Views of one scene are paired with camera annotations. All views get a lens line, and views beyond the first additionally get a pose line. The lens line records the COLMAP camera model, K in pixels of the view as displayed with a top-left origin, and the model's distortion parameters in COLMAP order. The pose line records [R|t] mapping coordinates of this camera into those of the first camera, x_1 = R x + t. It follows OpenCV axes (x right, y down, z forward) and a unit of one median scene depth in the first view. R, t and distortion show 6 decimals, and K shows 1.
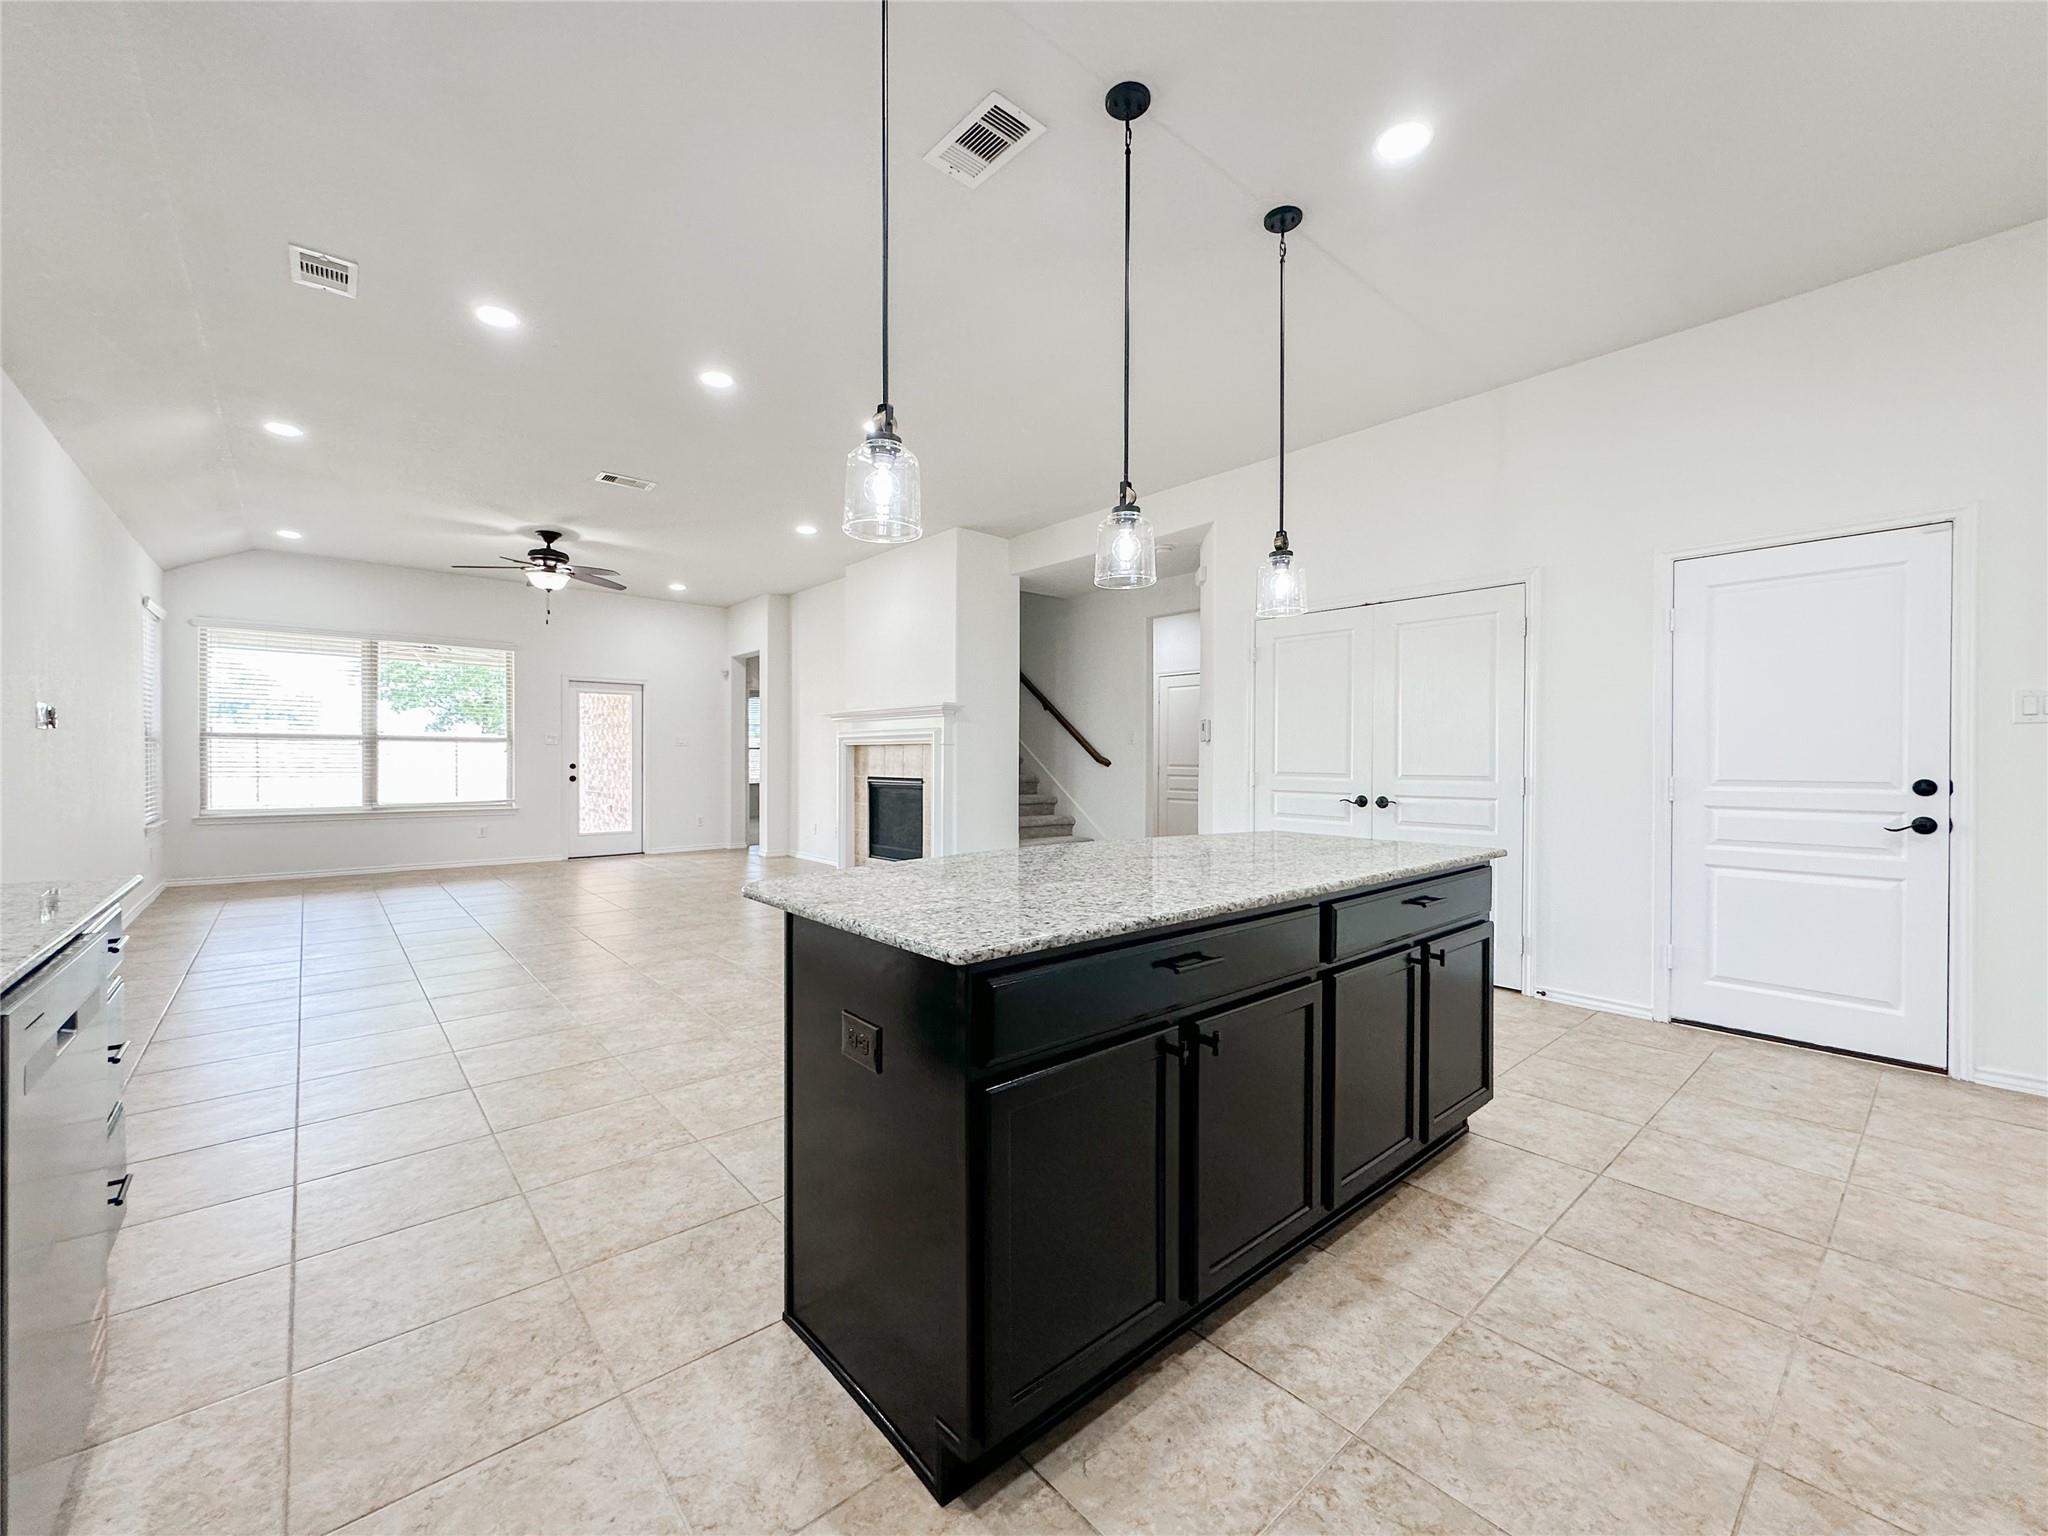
lens RADIAL K [[838.9, 0, 1041.0], [0, 838.9, 760.7], [0, 0, 1]] dist [0.002661, -0.001263]
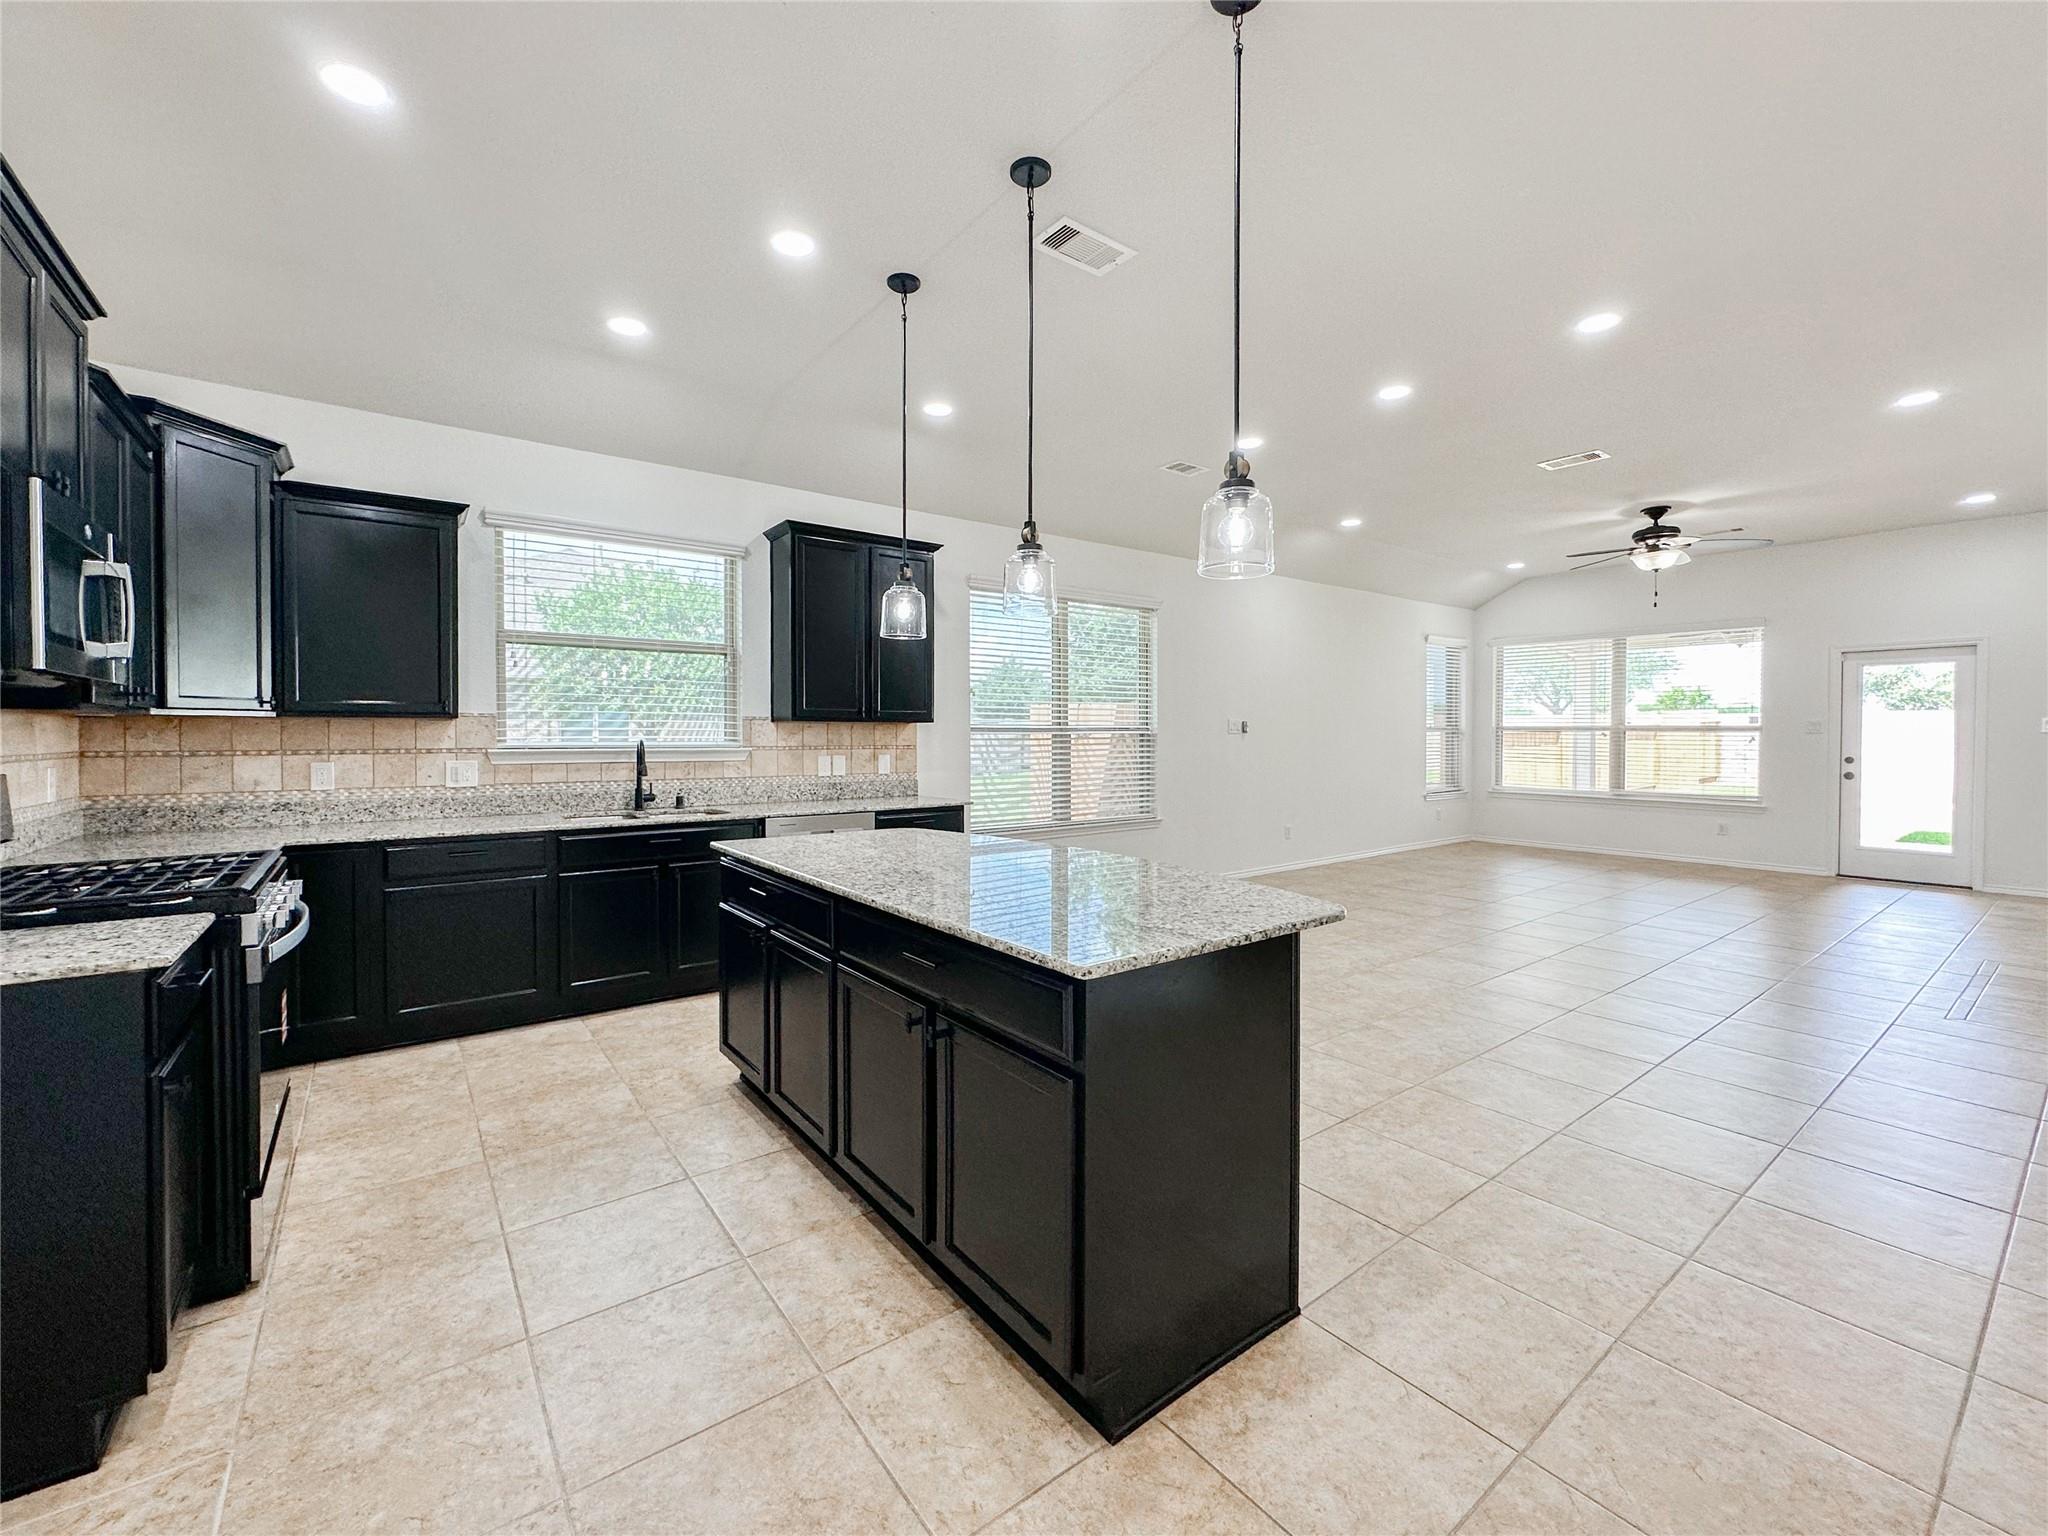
lens RADIAL K [[838.9, 0, 1009.5], [0, 838.9, 745.4], [0, 0, 1]] dist [0.002661, -0.001263]
pose [[-0.088833, 0.014053, -0.995947, 0.383540], [-0.004557, 0.999884, 0.014515, -0.018463], [0.996036, 0.005828, -0.088759, 0.344145]]
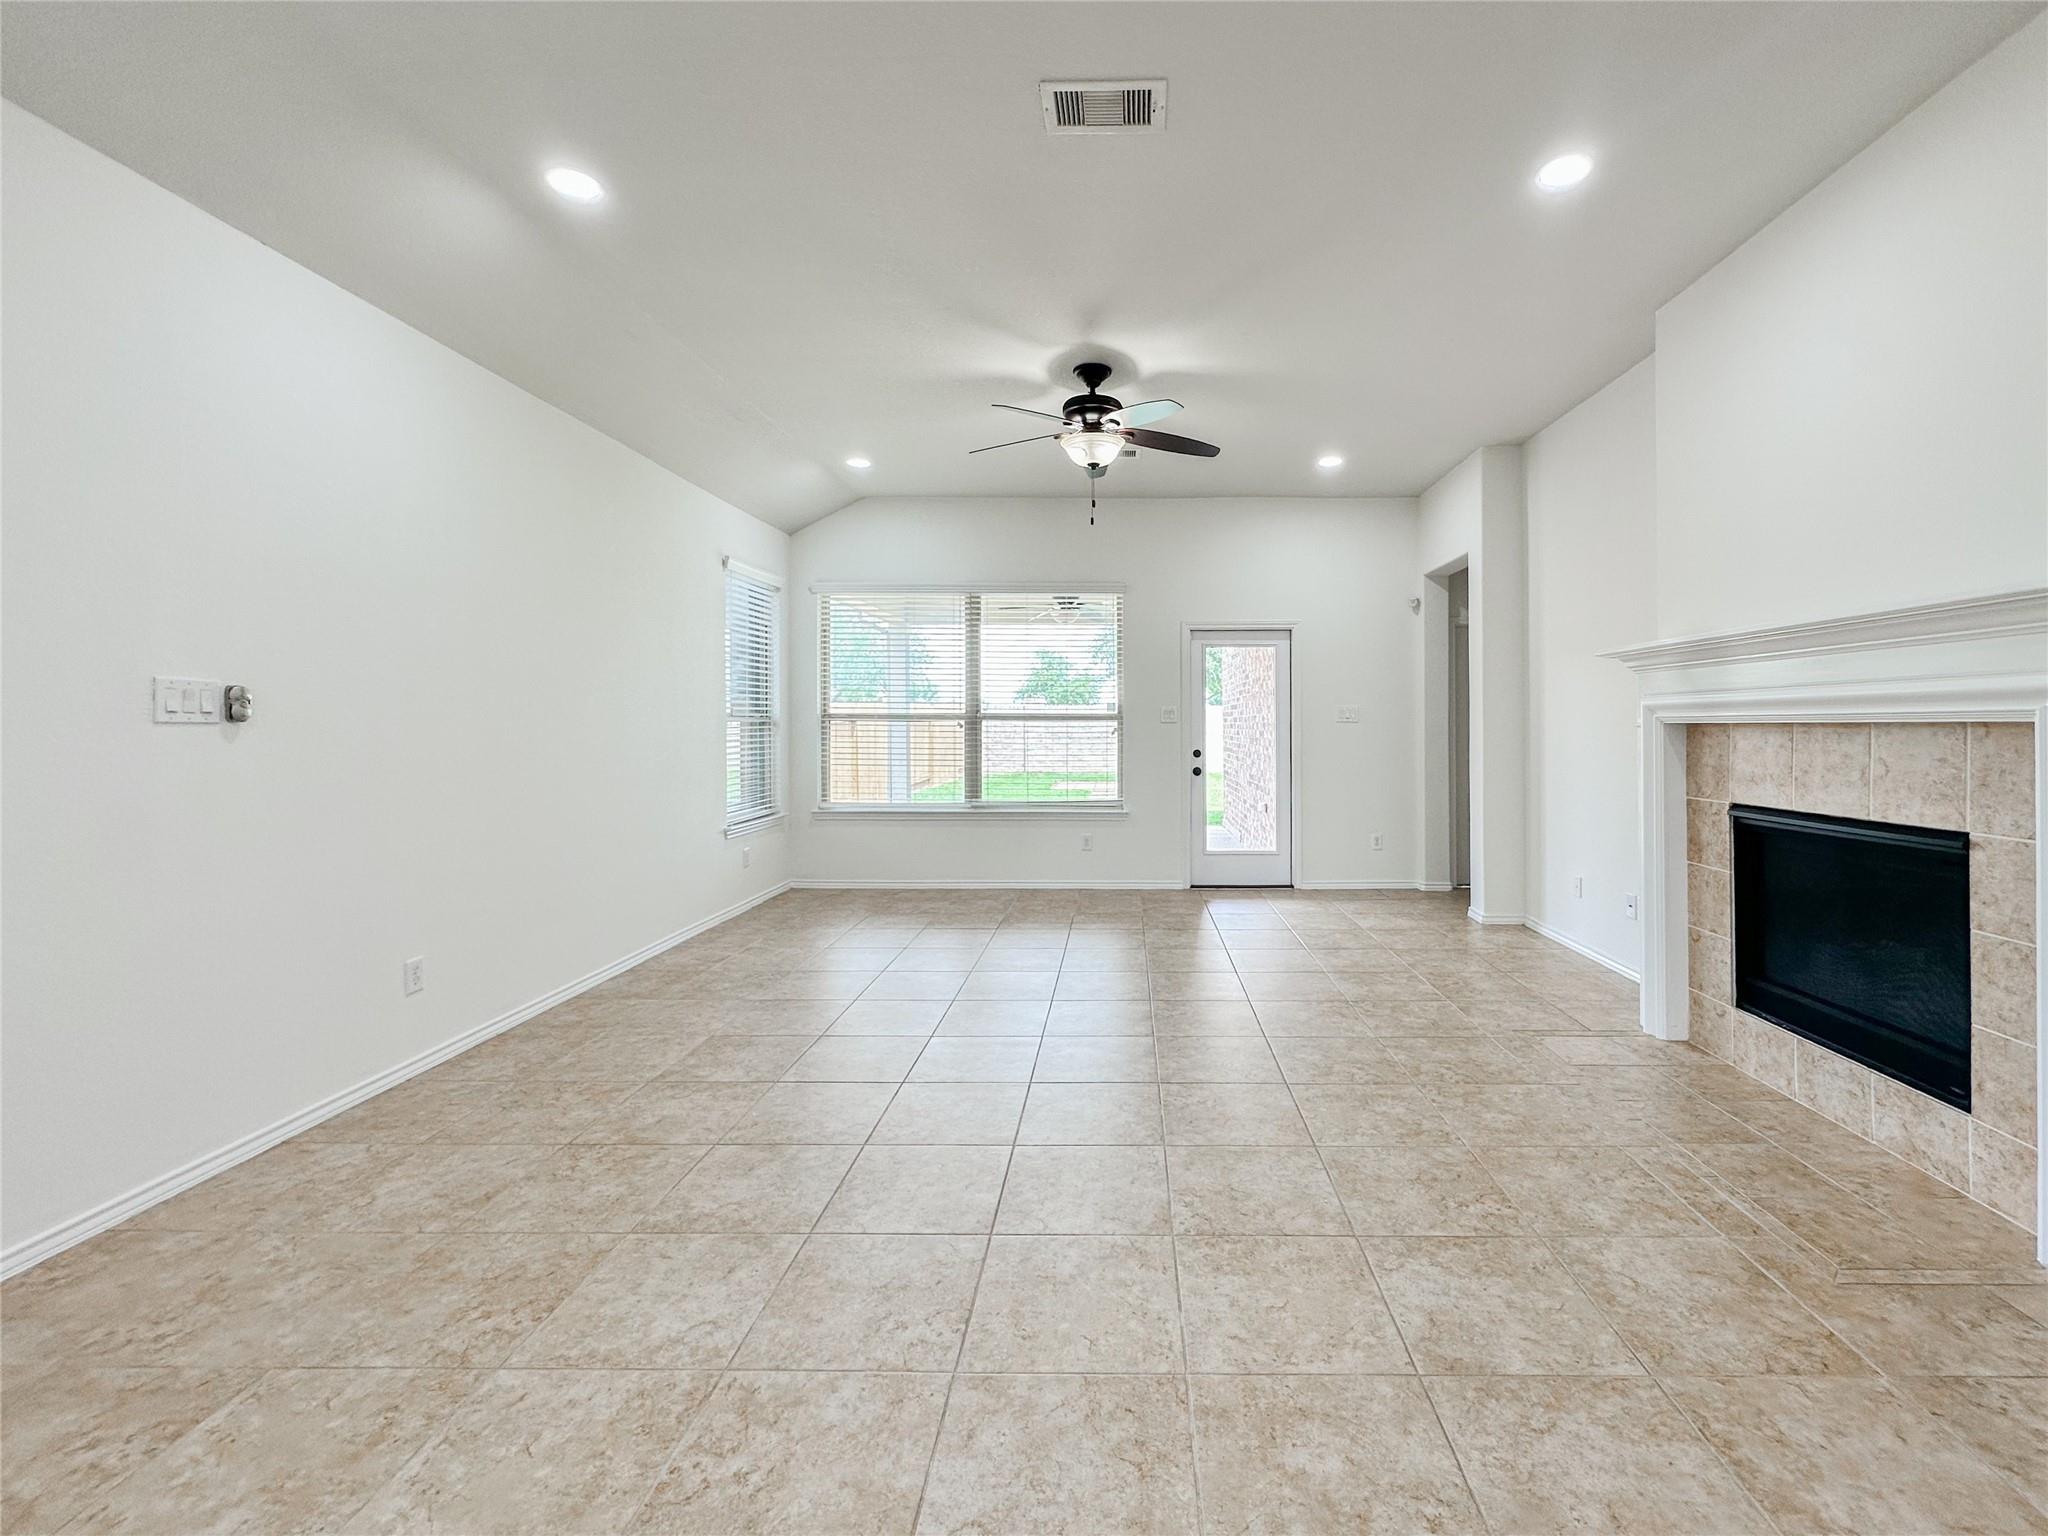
lens RADIAL K [[869.1, 0, 1117.2], [0, 869.1, 719.5], [0, 0, 1]] dist [-0.003308, 0.000616]
pose [[0.741226, -0.008176, -0.671206, -0.152422], [0.000698, 0.999935, -0.011410, -0.016615], [0.671255, 0.007989, 0.741183, 0.521875]]
